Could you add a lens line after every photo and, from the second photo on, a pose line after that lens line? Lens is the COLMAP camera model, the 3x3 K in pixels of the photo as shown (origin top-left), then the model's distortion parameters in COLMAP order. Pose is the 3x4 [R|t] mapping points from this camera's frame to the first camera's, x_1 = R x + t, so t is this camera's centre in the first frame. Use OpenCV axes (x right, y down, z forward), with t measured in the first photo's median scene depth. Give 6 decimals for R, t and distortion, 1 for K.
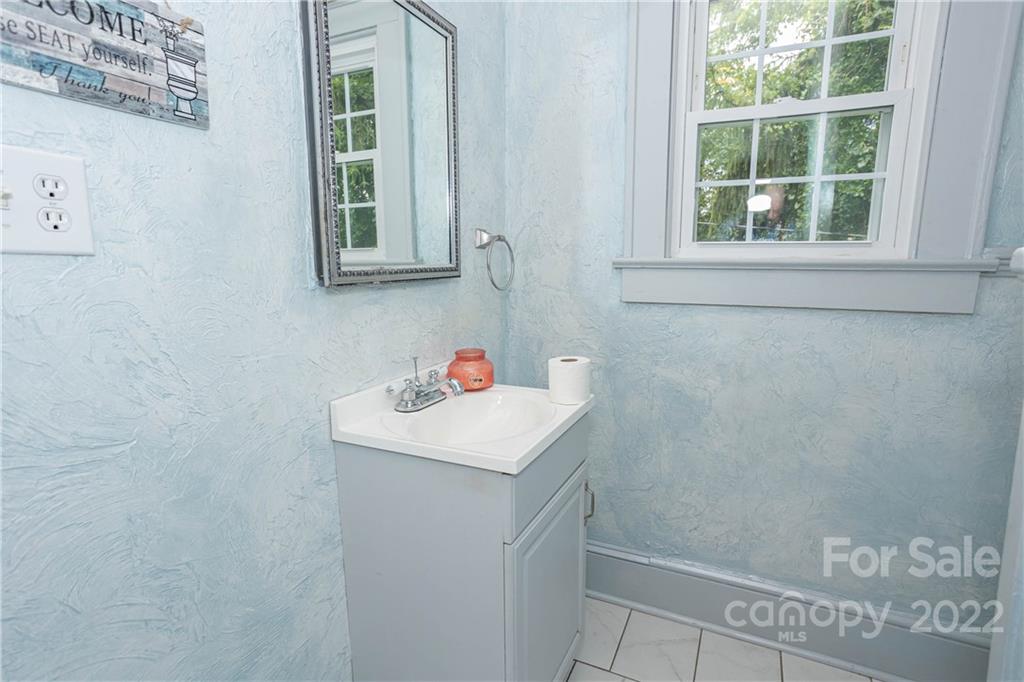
lens RADIAL K [[522.3, 0, 510.1], [0, 522.3, 336.8], [0, 0, 1]] dist [0.006786, 0.000440]
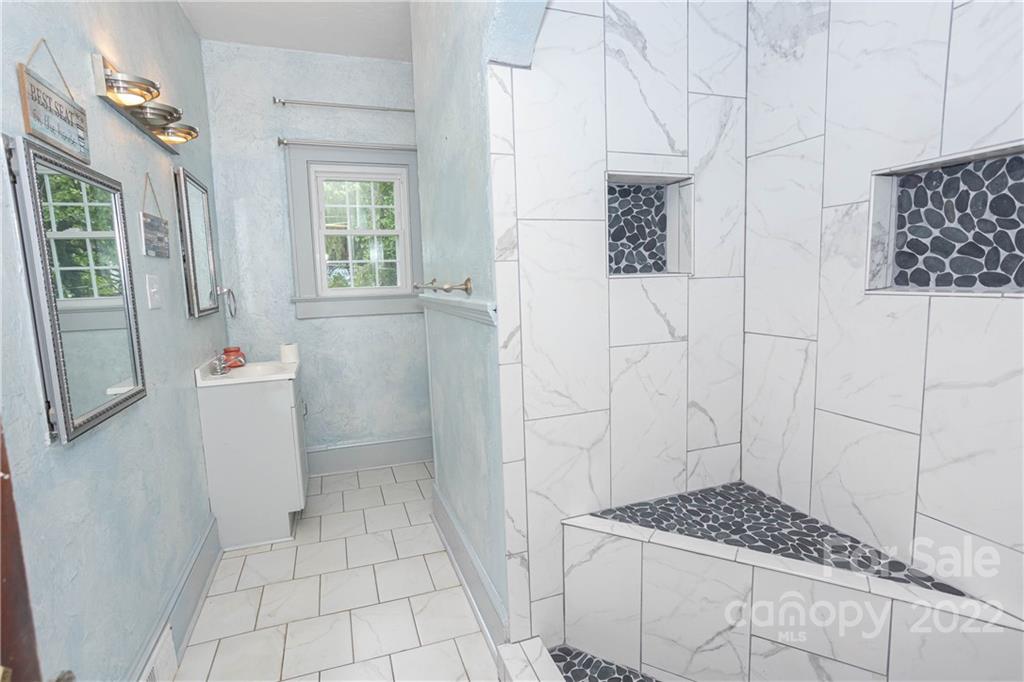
lens RADIAL K [[522.3, 0, 513.1], [0, 522.3, 342.9], [0, 0, 1]] dist [0.006786, 0.000440]
pose [[0.707062, -0.113512, 0.697982, -0.642497], [0.147267, 0.989028, 0.011661, 0.129194], [-0.691647, 0.094545, 0.716021, -1.056814]]
